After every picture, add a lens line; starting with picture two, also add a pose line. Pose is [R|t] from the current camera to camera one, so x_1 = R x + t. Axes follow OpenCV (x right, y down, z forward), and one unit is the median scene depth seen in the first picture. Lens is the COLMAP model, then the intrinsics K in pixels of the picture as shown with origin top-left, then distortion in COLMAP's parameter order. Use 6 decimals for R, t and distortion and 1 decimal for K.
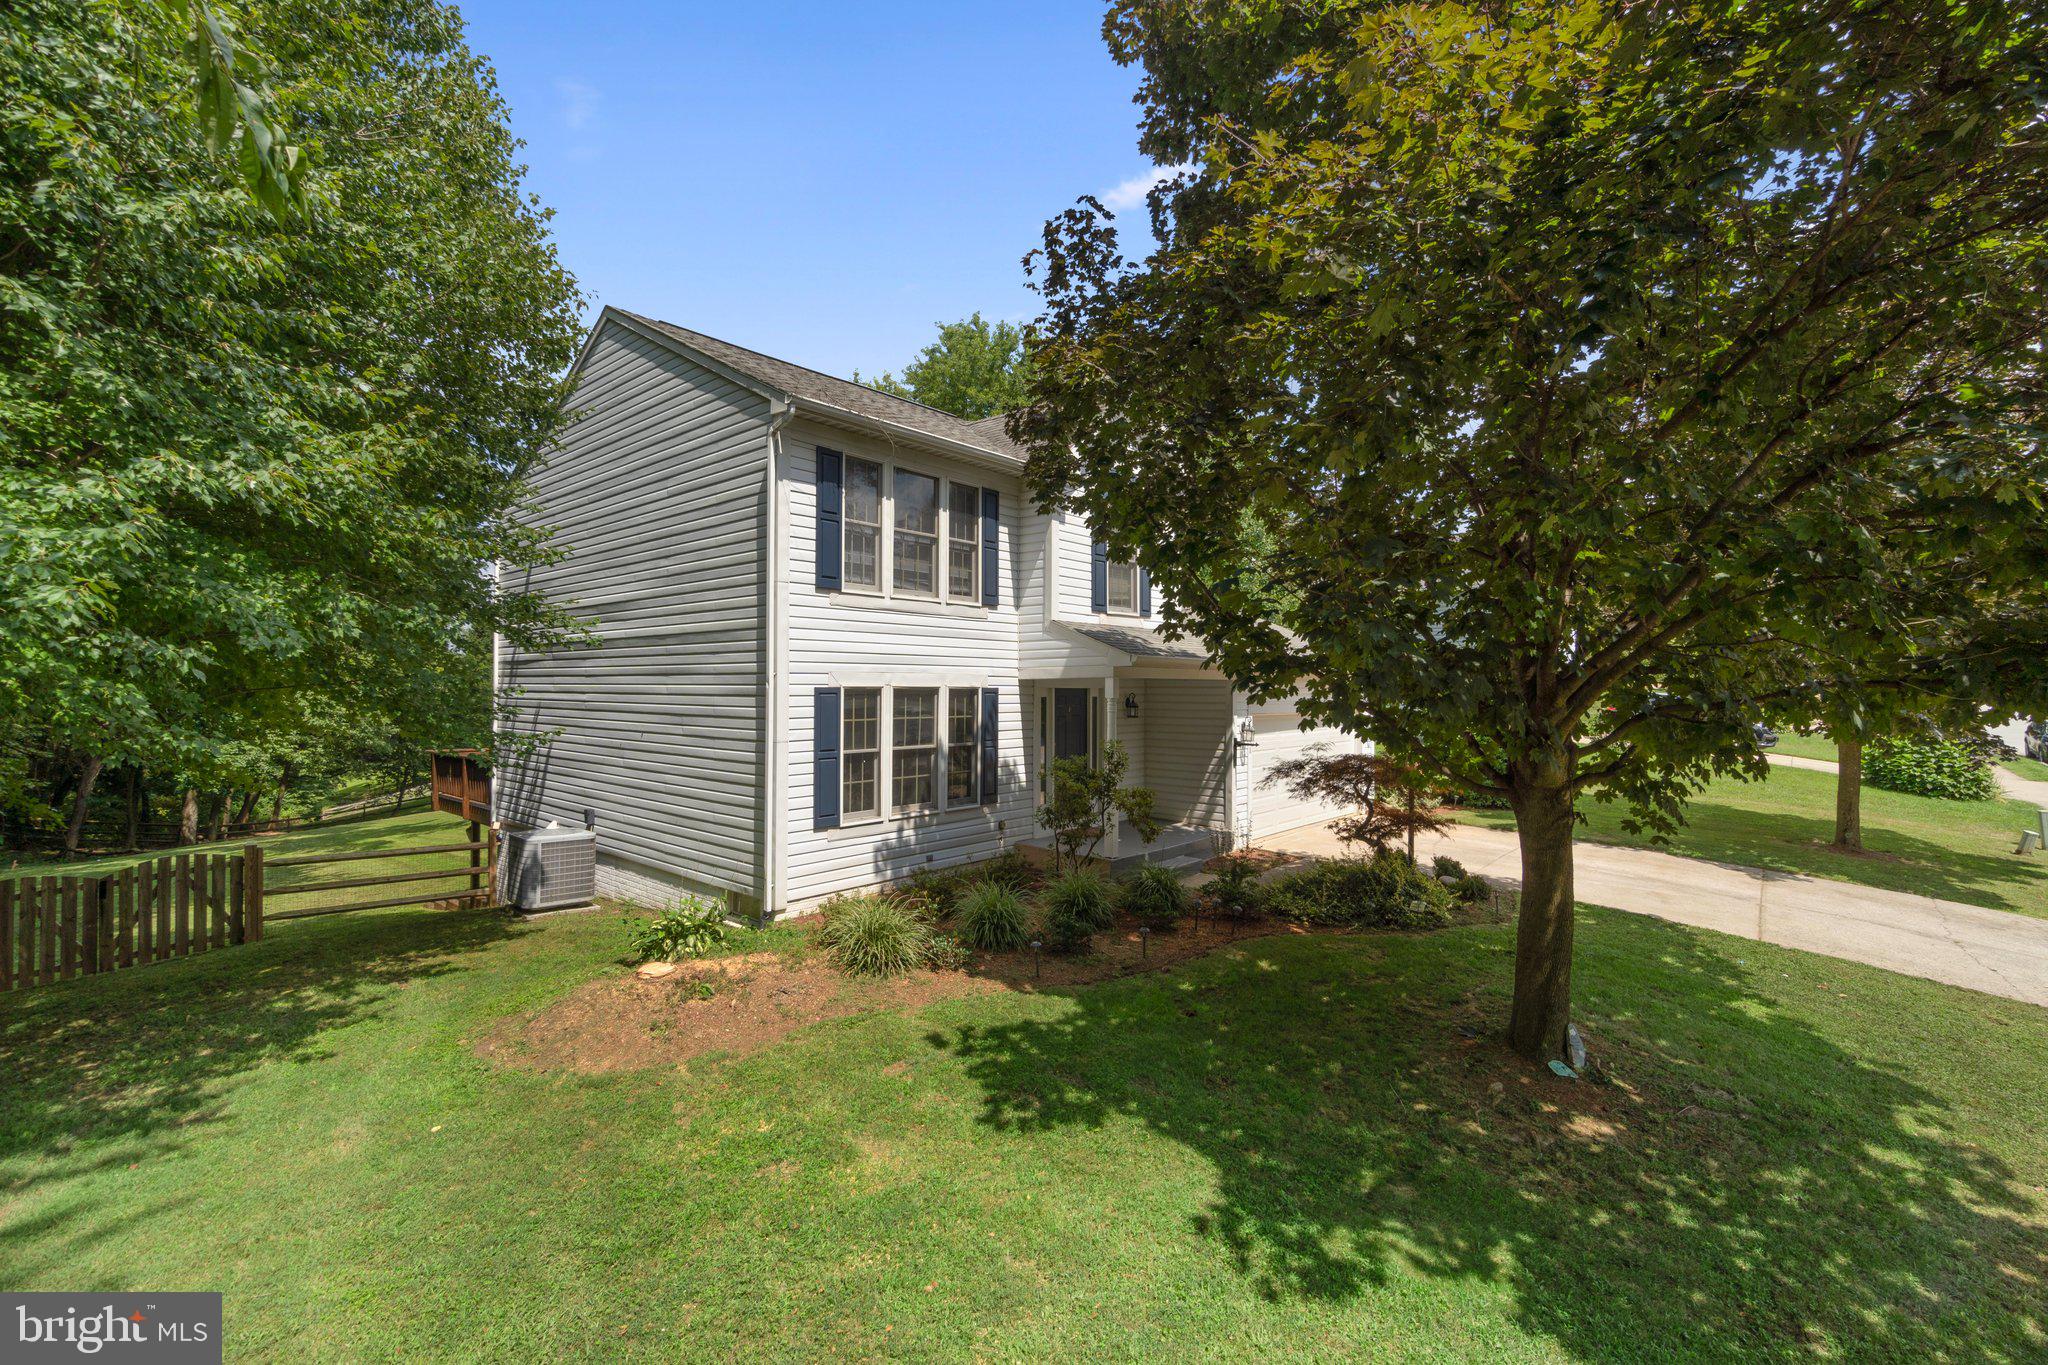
lens RADIAL K [[872.6, 0, 1024.0], [0, 872.6, 682.5], [0, 0, 1]] dist [-0.001392, 0.000177]
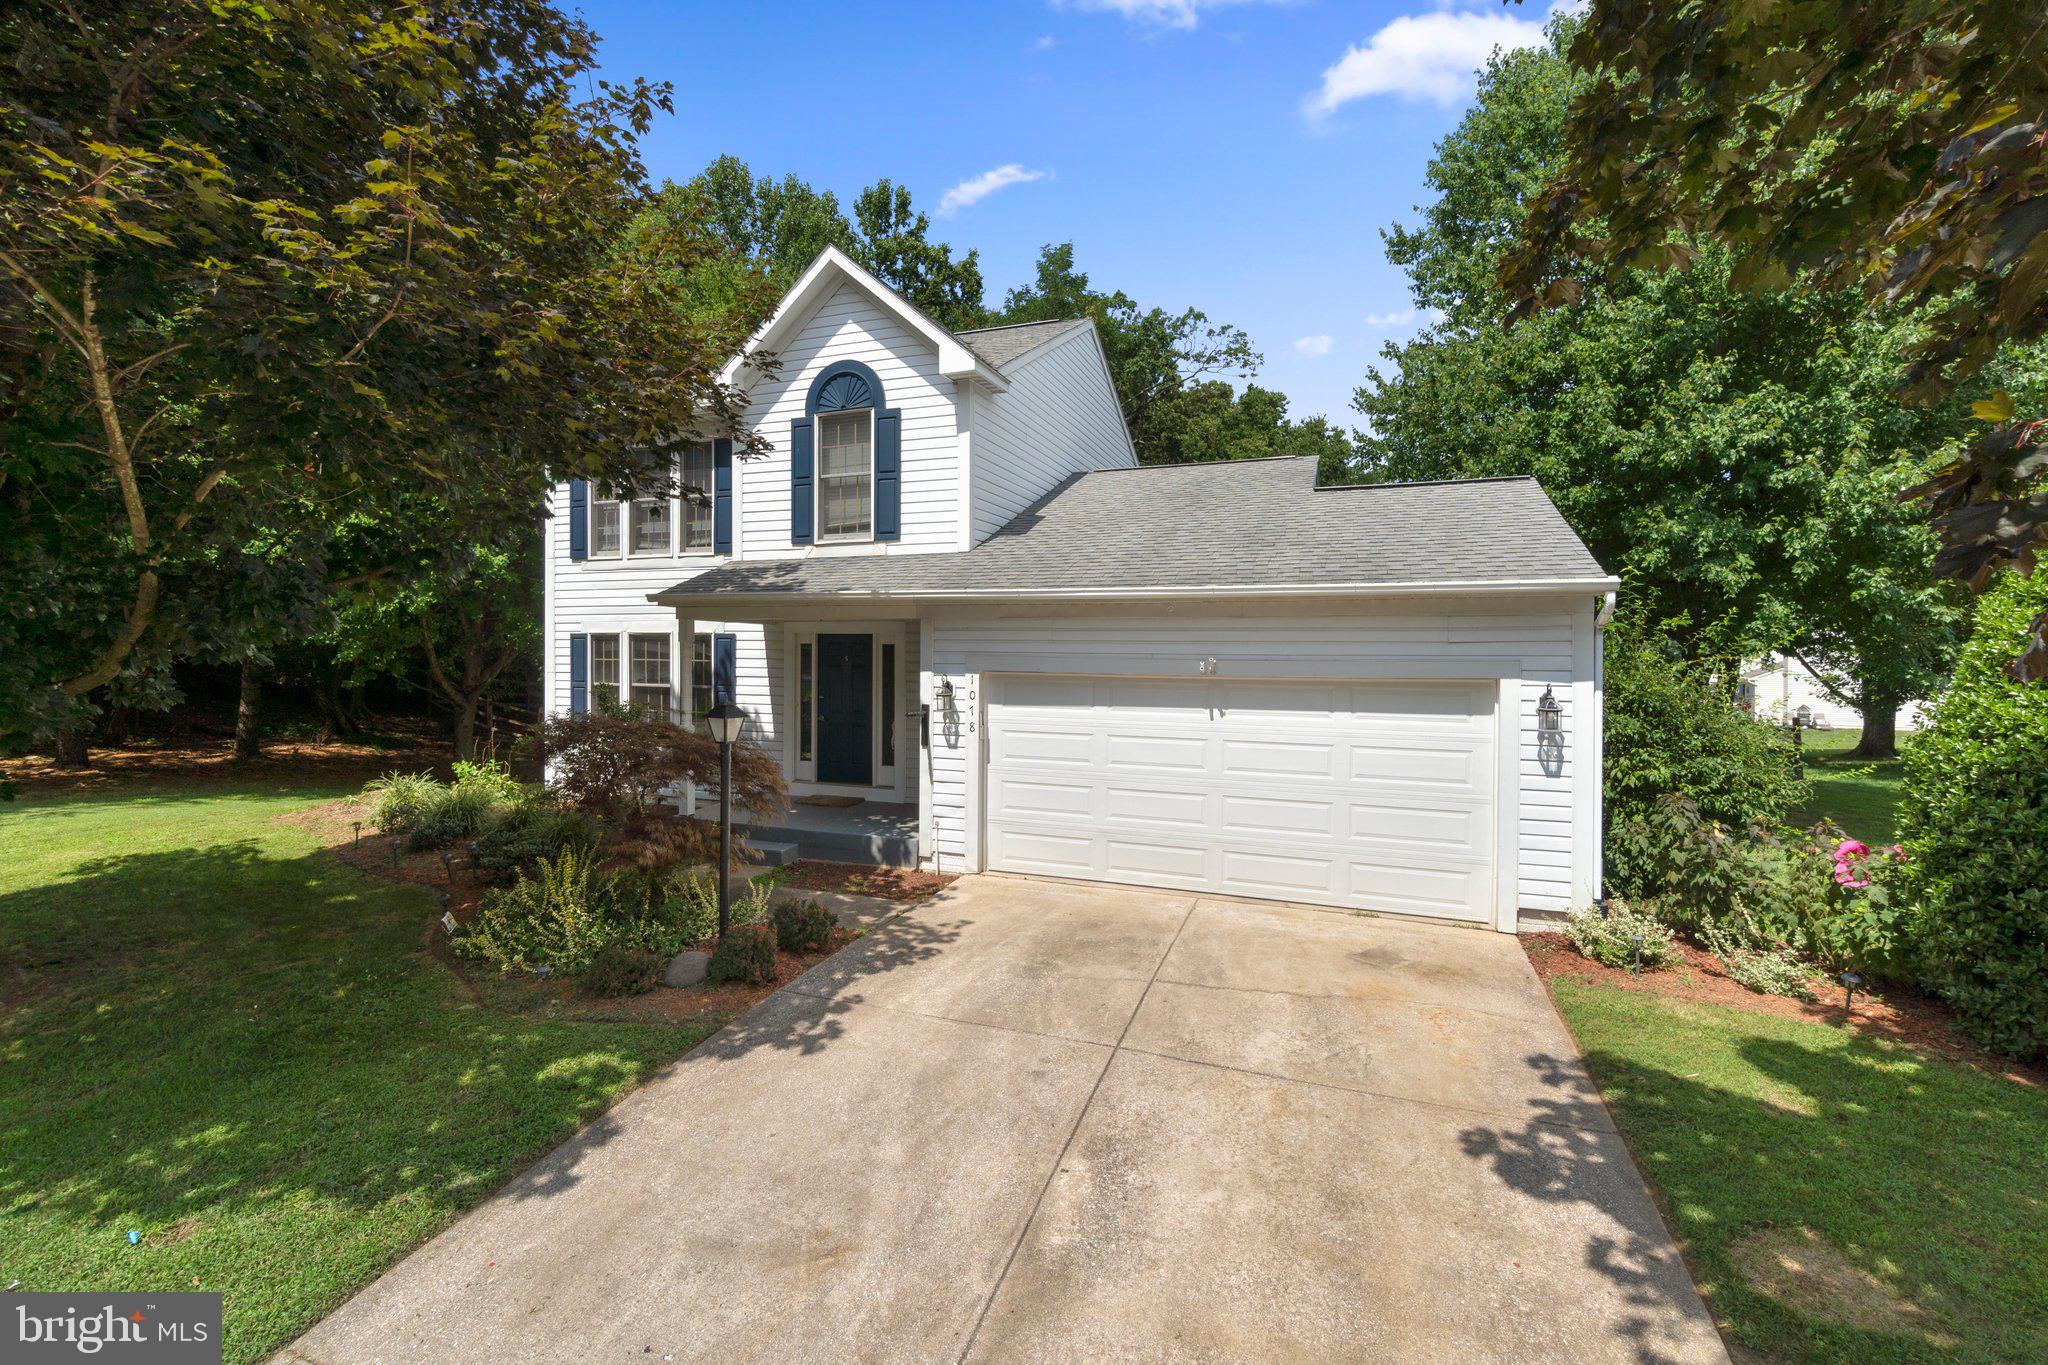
lens RADIAL K [[907.8, 0, 1017.6], [0, 907.8, 662.9], [0, 0, 1]] dist [-0.001992, 0.000512]
pose [[0.334711, 0.009475, -0.942273, 1.240063], [-0.003851, 0.999955, 0.008688, 0.034074], [0.942313, 0.000721, 0.334732, 1.118025]]
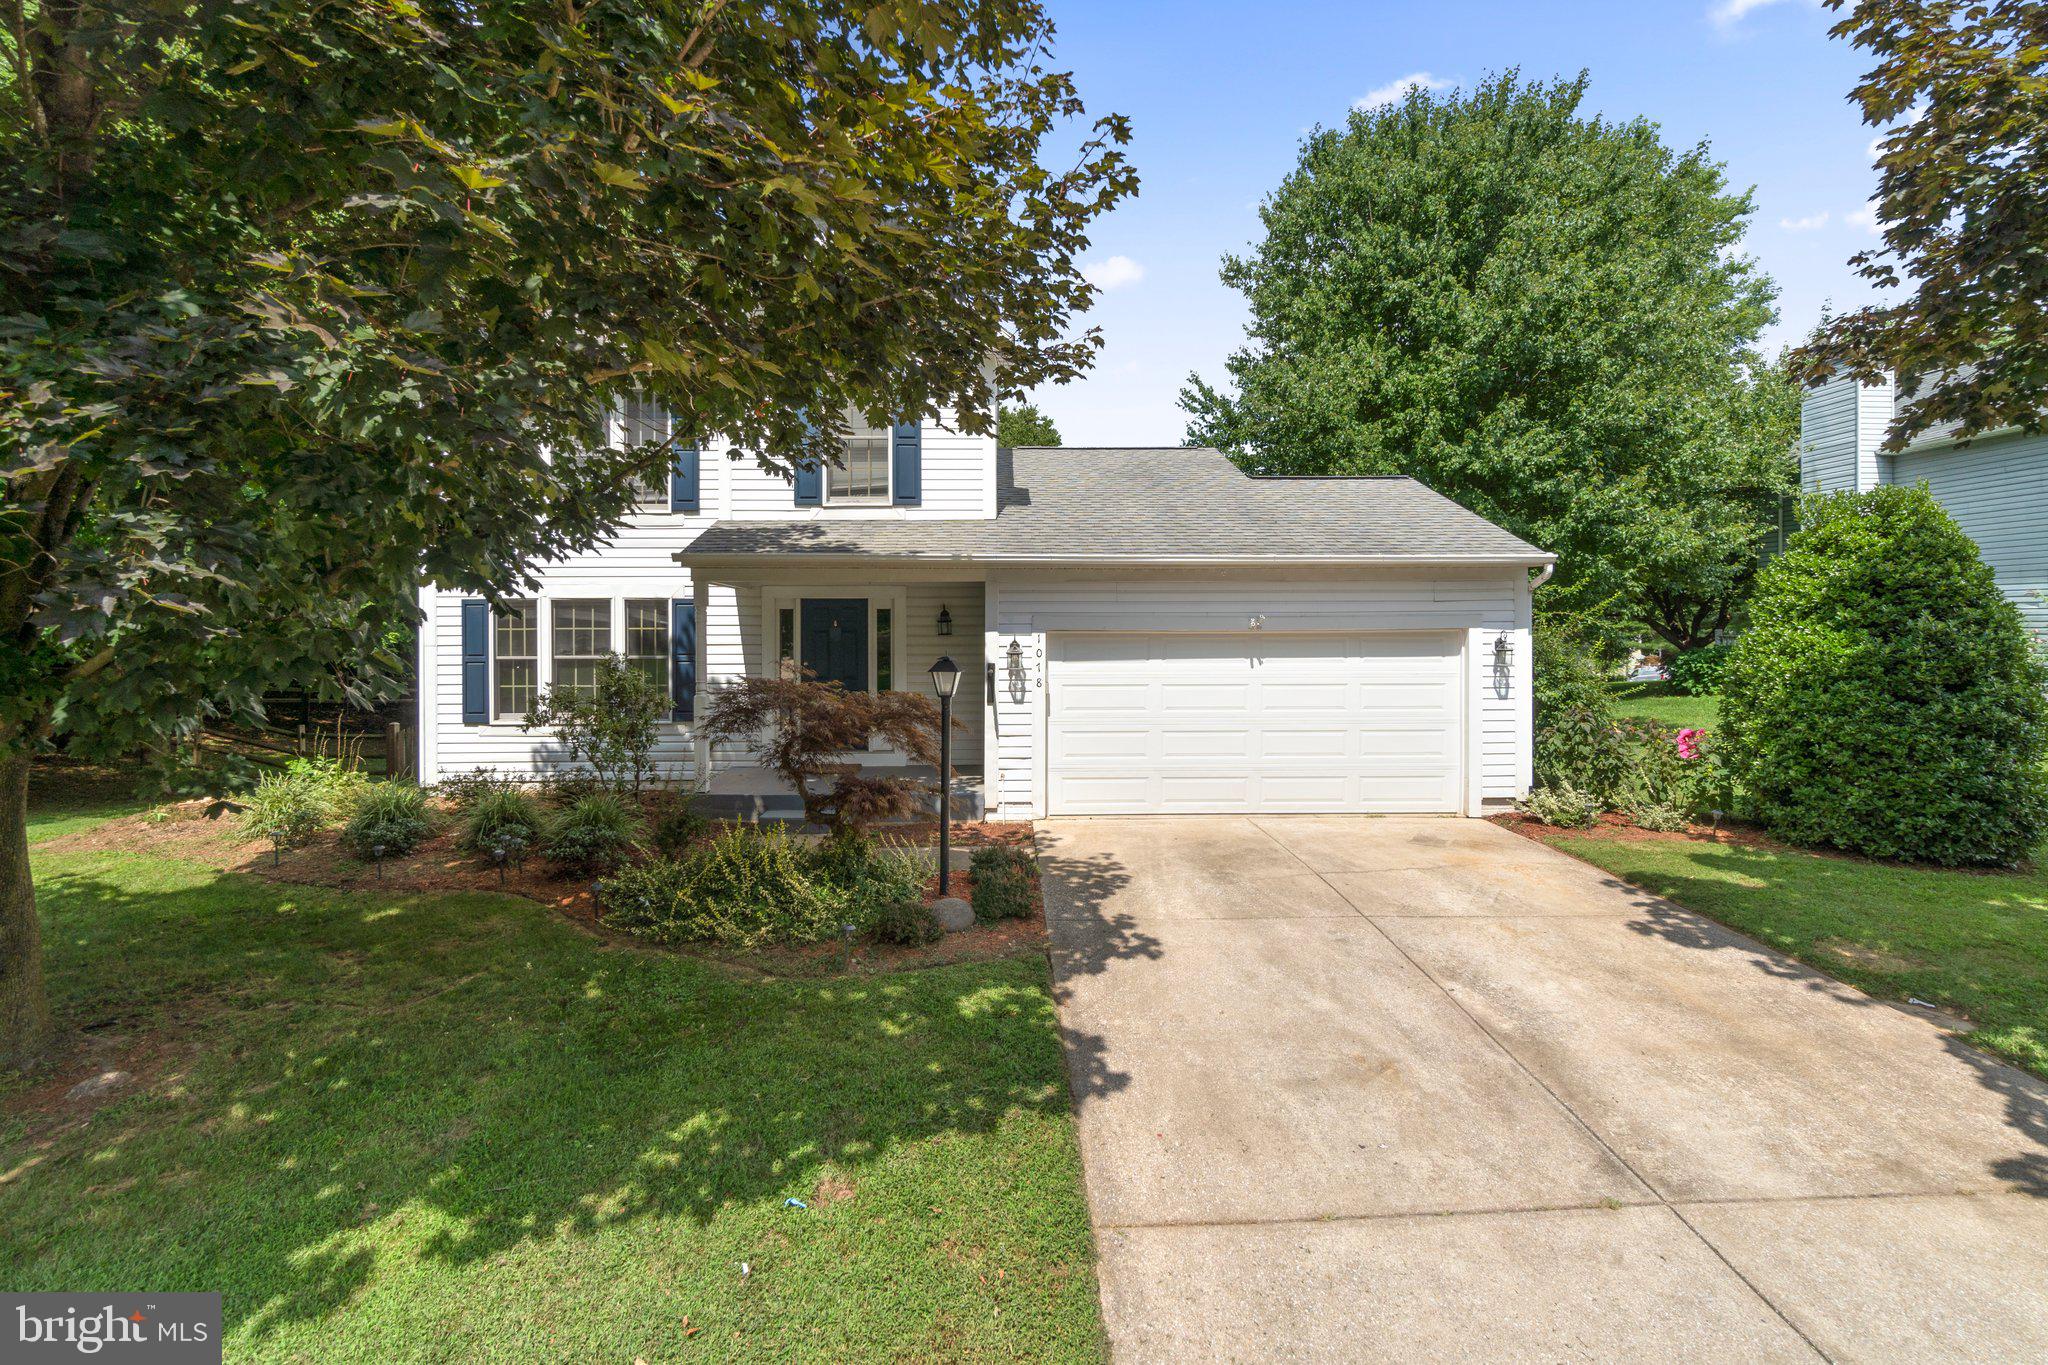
lens RADIAL K [[907.2, 0, 1060.4], [0, 907.2, 641.1], [0, 0, 1]] dist [-0.003284, -0.000043]
pose [[0.676286, 0.002679, -0.736634, 1.100576], [0.009305, 0.999883, 0.012180, 0.050033], [0.736580, -0.015091, 0.676182, 0.732805]]
